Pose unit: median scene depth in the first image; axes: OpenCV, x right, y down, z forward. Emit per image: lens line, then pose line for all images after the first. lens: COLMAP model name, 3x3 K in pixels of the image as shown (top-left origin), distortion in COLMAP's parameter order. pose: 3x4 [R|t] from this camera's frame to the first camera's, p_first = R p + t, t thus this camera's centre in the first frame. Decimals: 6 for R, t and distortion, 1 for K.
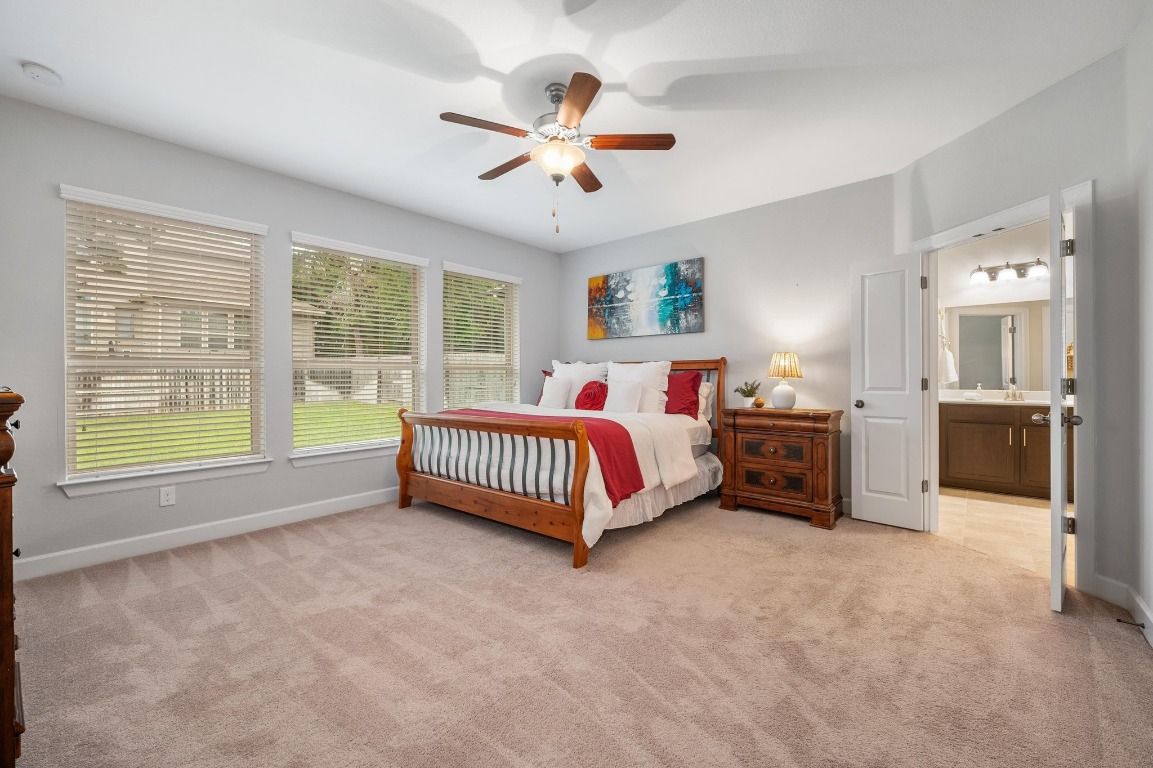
lens RADIAL K [[459.8, 0, 575.6], [0, 459.8, 381.1], [0, 0, 1]] dist [-0.005531, 0.000409]
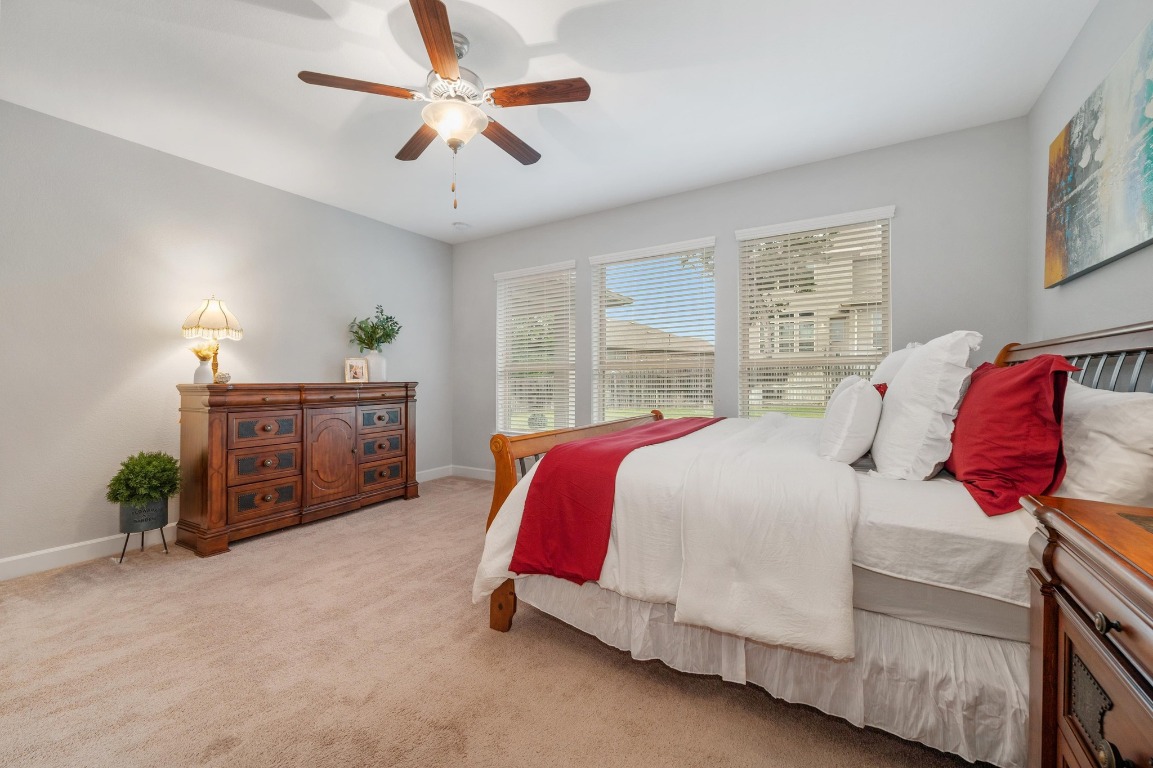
lens RADIAL K [[459.8, 0, 575.6], [0, 459.8, 381.1], [0, 0, 1]] dist [-0.005531, 0.000409]
pose [[0.163967, 0.013240, -0.986377, 0.775920], [-0.001496, 0.999912, 0.013174, -0.015674], [0.986465, -0.000685, 0.163972, 1.006862]]
